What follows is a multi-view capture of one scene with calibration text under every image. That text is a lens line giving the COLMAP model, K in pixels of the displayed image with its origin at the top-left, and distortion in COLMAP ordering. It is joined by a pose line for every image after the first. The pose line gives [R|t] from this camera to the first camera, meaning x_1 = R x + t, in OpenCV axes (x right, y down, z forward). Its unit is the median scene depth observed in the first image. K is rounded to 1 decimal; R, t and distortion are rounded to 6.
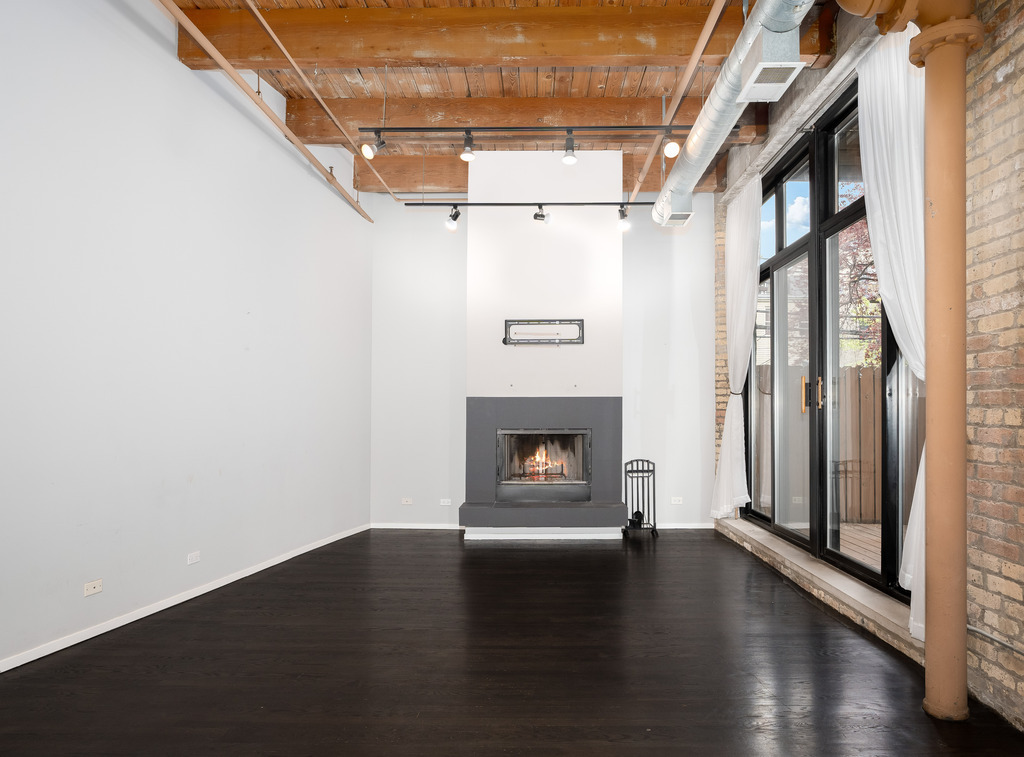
lens RADIAL K [[682.3, 0, 509.3], [0, 682.3, 408.5], [0, 0, 1]] dist [0.002001, 0.010805]
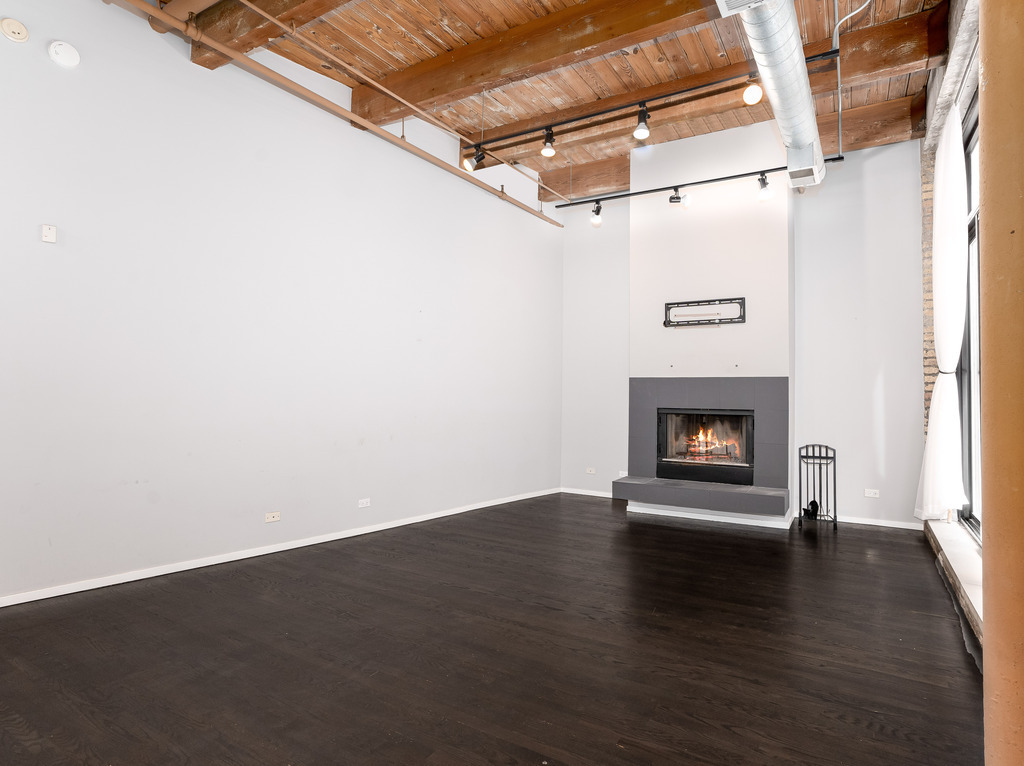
lens RADIAL K [[563.5, 0, 517.7], [0, 563.5, 377.1], [0, 0, 1]] dist [-0.023899, 0.016634]
pose [[0.870088, -0.003999, -0.492881, 0.219652], [-0.003695, 0.999886, -0.014635, -0.004189], [0.492883, 0.014555, 0.869974, 0.146127]]
